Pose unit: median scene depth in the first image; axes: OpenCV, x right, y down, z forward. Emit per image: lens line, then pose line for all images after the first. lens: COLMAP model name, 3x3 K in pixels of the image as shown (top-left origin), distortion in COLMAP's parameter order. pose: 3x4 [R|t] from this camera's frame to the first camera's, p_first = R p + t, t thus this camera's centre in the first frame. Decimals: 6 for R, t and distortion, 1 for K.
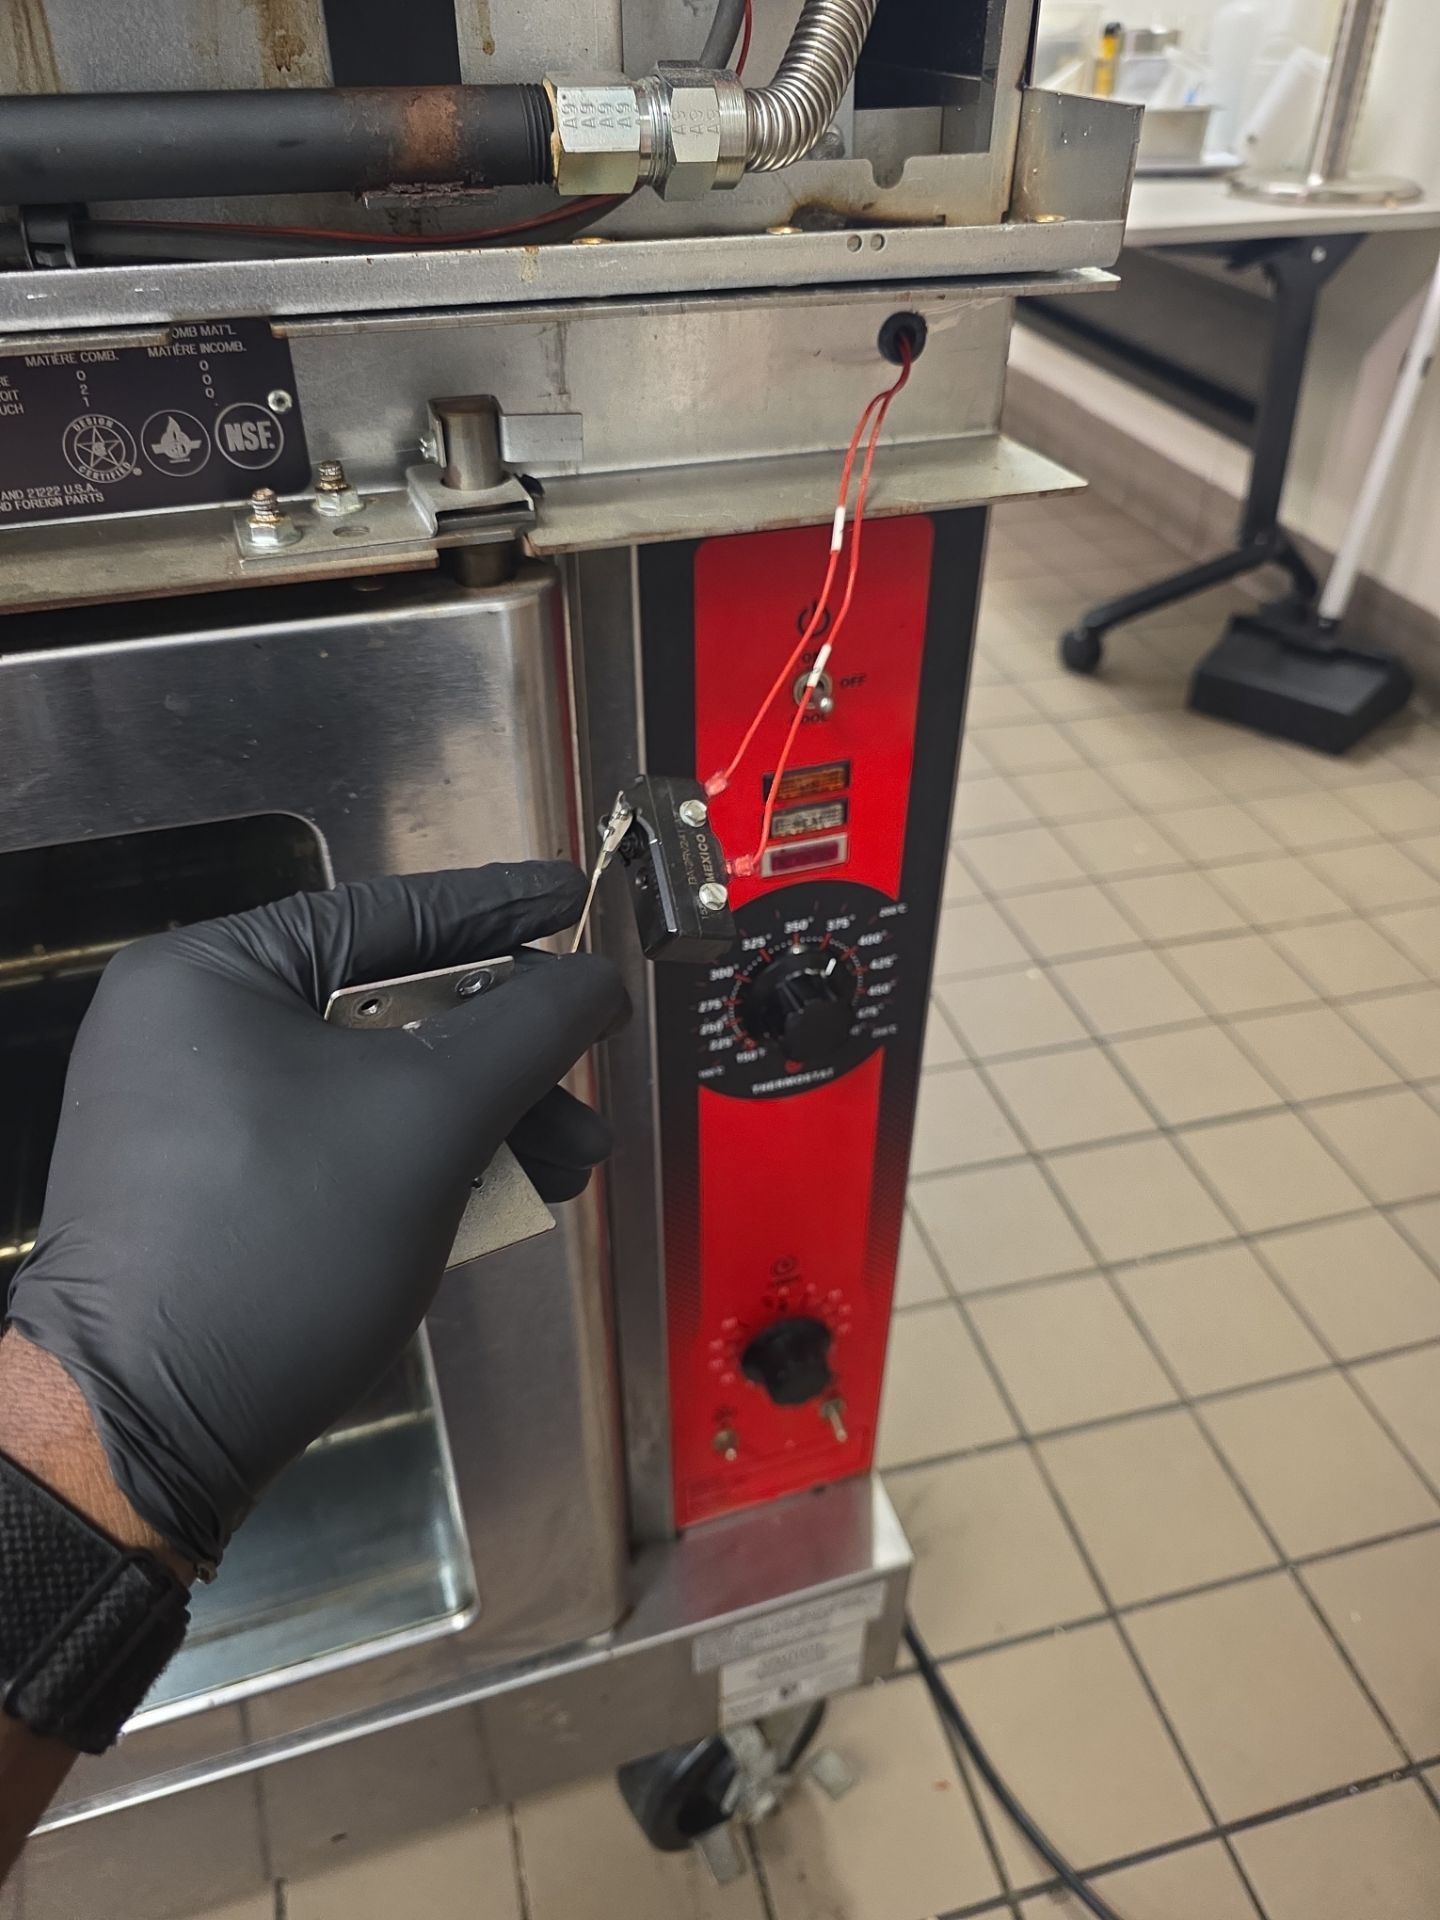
lens RADIAL K [[1356.2, 0, 720.0], [0, 1356.2, 960.0], [0, 0, 1]] dist [0.070055, -0.064506]
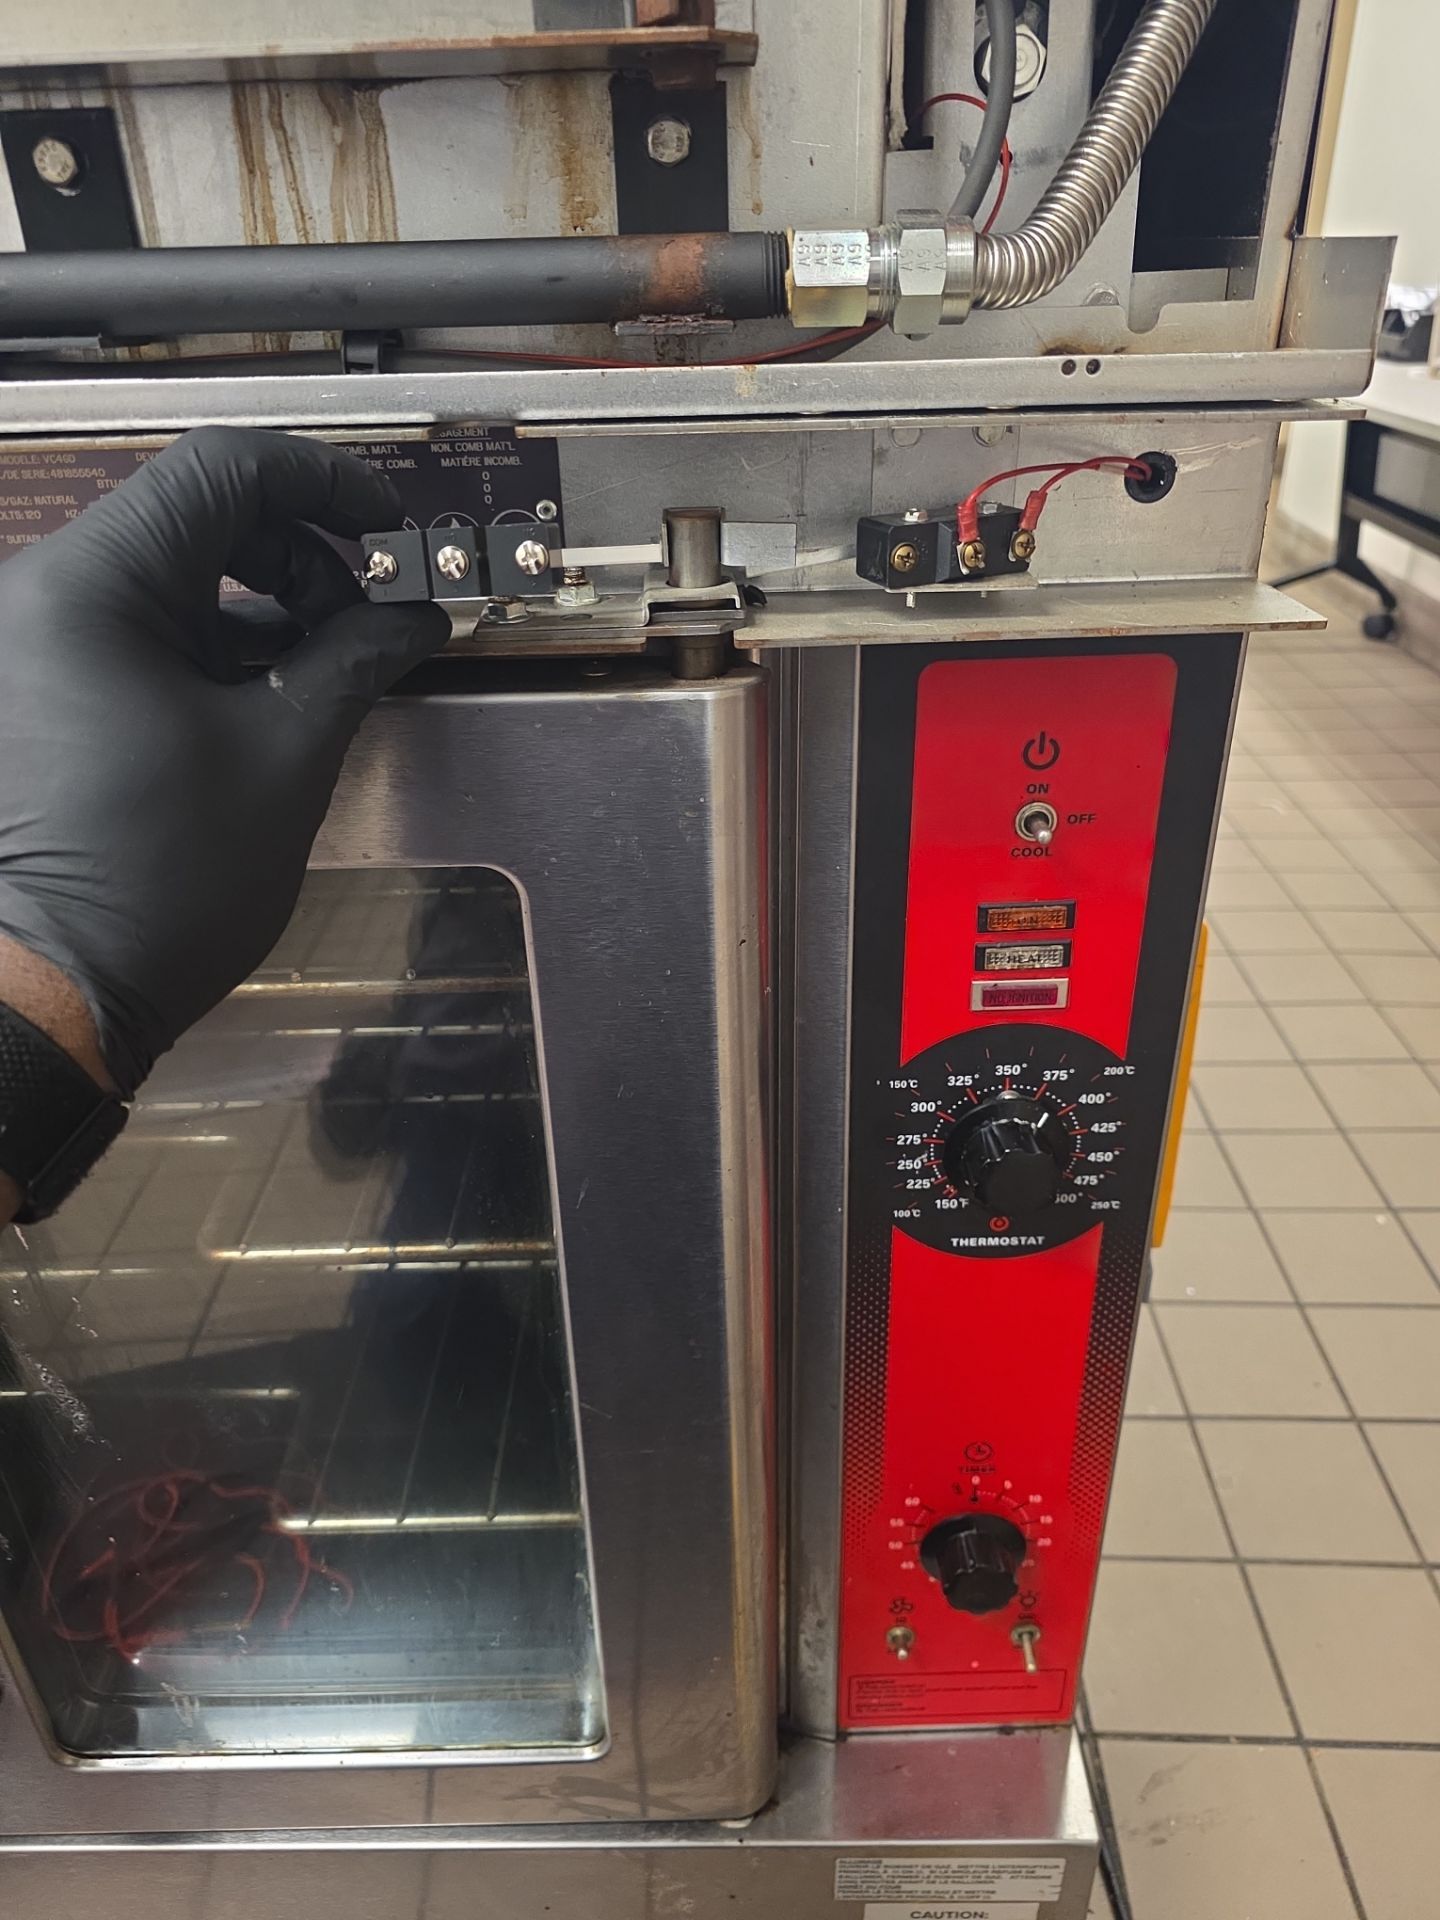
lens RADIAL K [[1353.6, 0, 720.0], [0, 1353.6, 960.0], [0, 0, 1]] dist [0.069813, -0.102007]
pose [[0.950931, 0.120962, -0.284780, 0.170741], [-0.161163, 0.979337, -0.122173, 0.065710], [0.264117, 0.162074, 0.950776, 0.034377]]
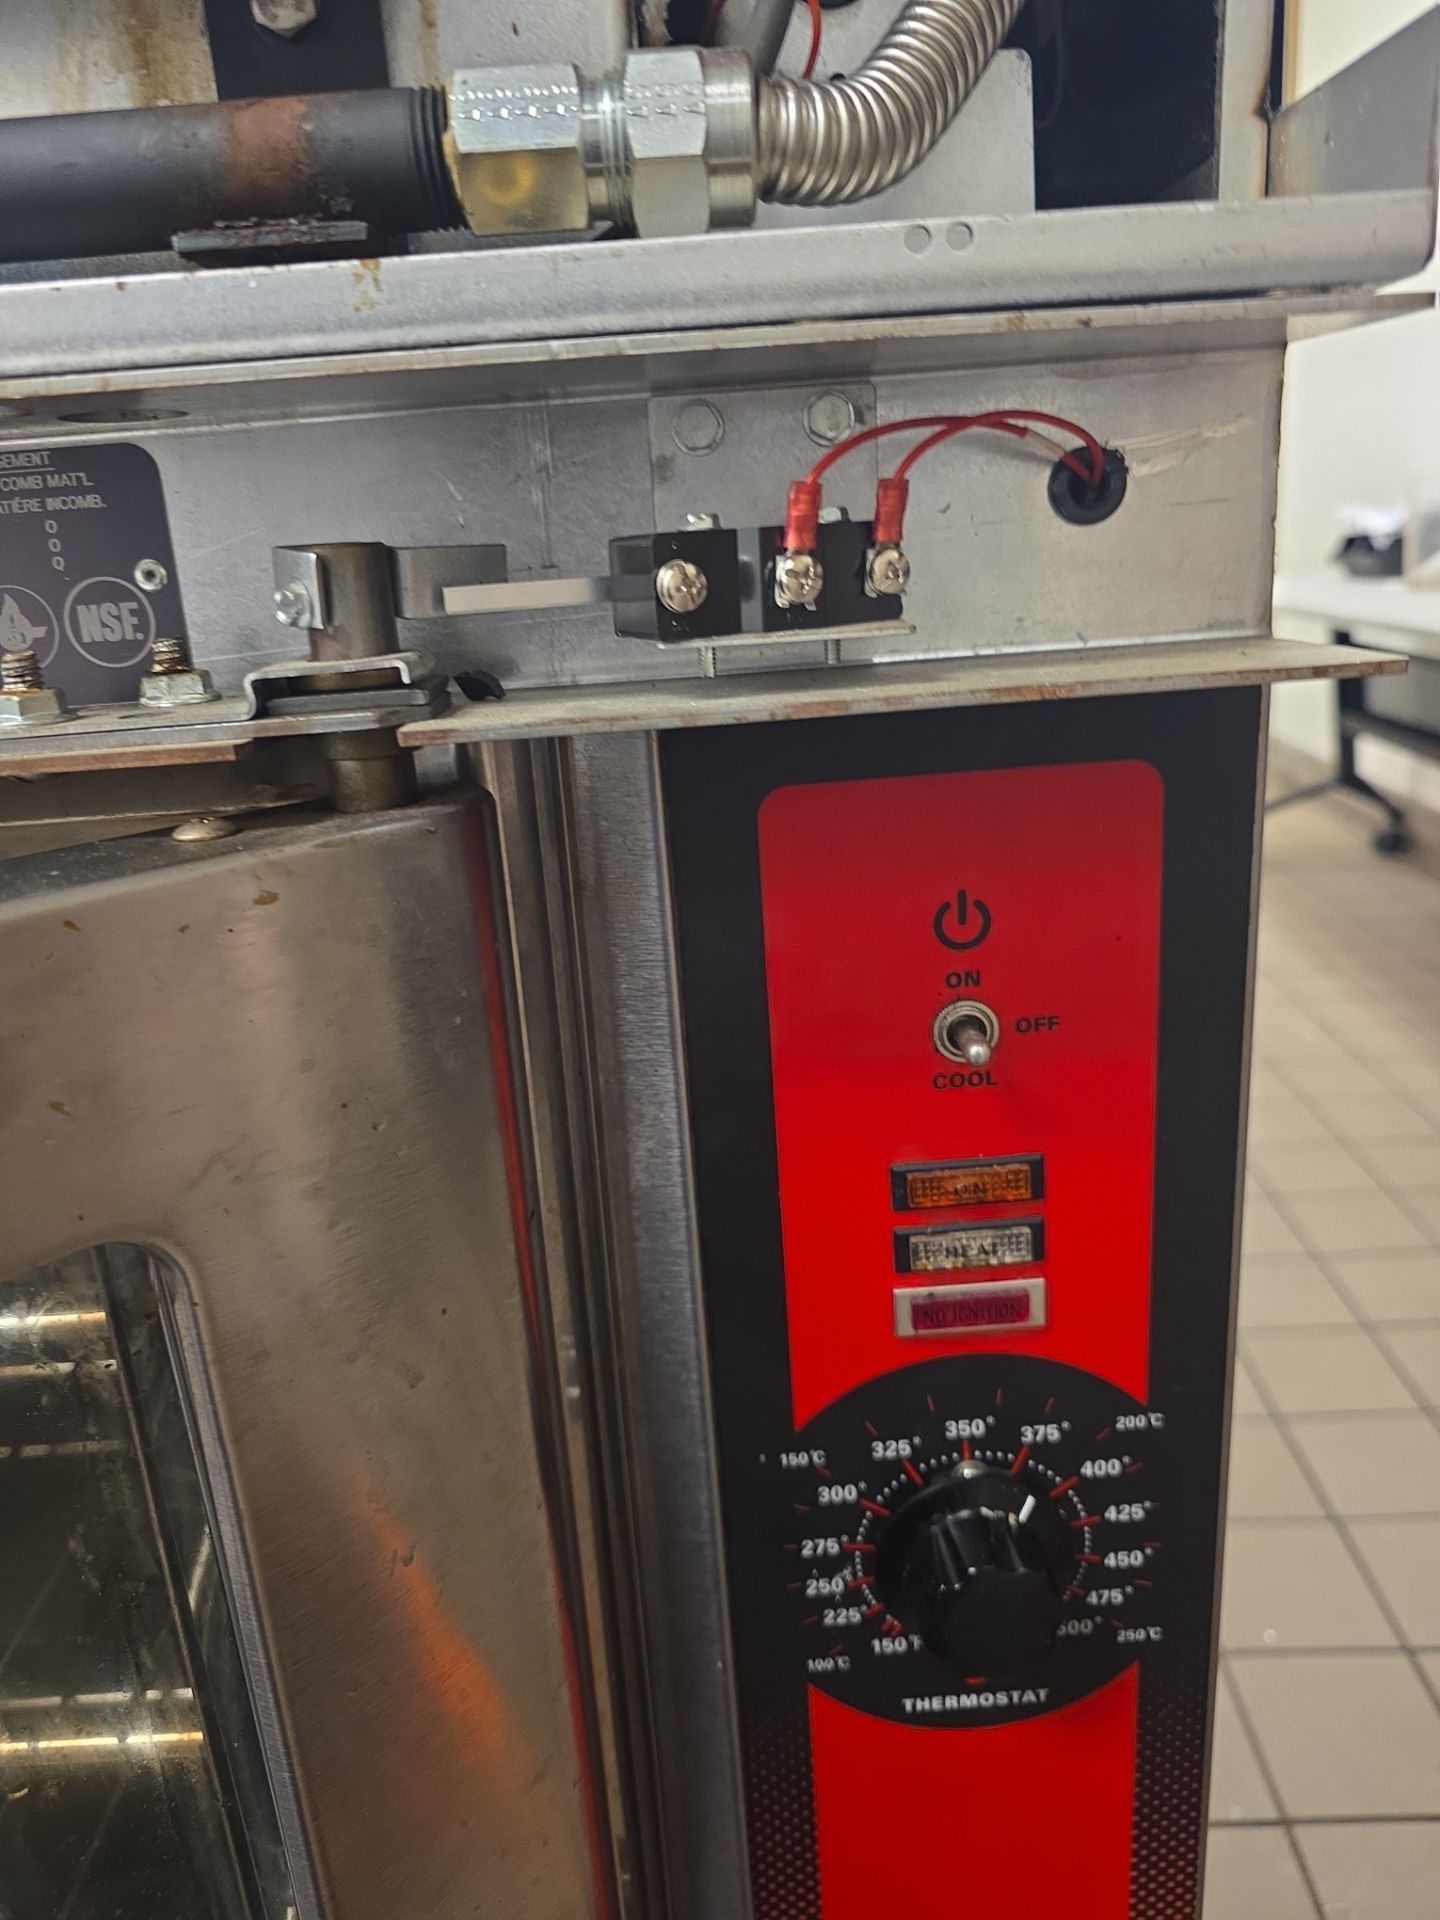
lens RADIAL K [[1370.2, 0, 747.5], [0, 1370.2, 969.2], [0, 0, 1]] dist [0.031317, -0.066821]
pose [[0.955145, 0.027993, -0.294811, 0.186931], [-0.119773, 0.946982, -0.298127, -0.033378], [0.270836, 0.320064, 0.907858, 0.478449]]
